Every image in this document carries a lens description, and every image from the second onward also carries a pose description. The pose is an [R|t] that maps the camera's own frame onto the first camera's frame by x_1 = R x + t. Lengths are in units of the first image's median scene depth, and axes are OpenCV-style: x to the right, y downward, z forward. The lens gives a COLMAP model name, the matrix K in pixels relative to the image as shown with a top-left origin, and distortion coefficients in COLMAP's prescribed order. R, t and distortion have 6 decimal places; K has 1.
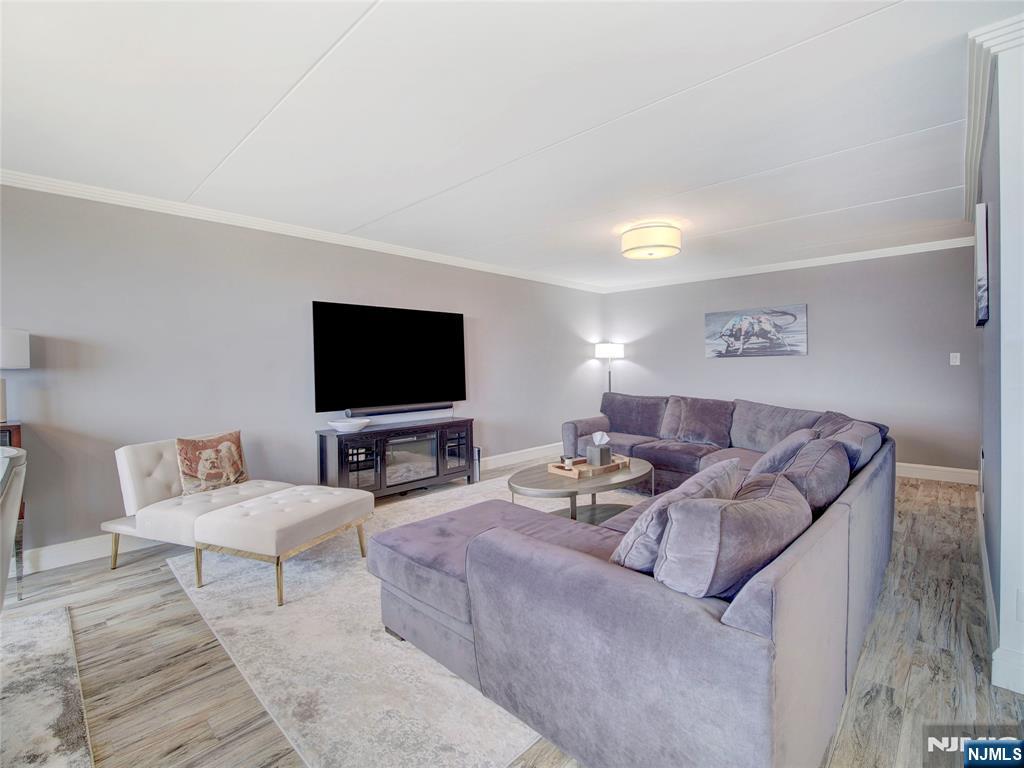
lens RADIAL K [[470.0, 0, 512.1], [0, 470.0, 382.4], [0, 0, 1]] dist [0.001404, -0.000398]
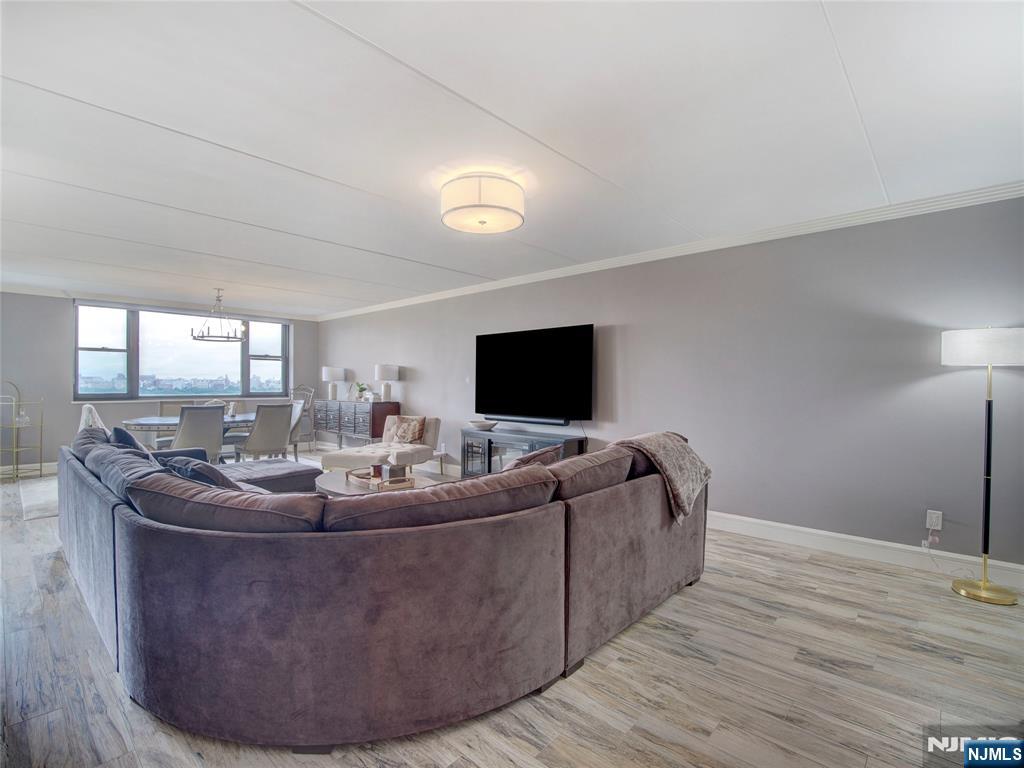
lens RADIAL K [[496.0, 0, 512.3], [0, 496.0, 381.9], [0, 0, 1]] dist [0.000556, -0.000213]
pose [[-0.002678, 0.007415, -0.999969, 1.199487], [-0.039664, 0.999185, 0.007515, -0.052057], [0.999209, 0.039683, -0.002382, 1.233163]]
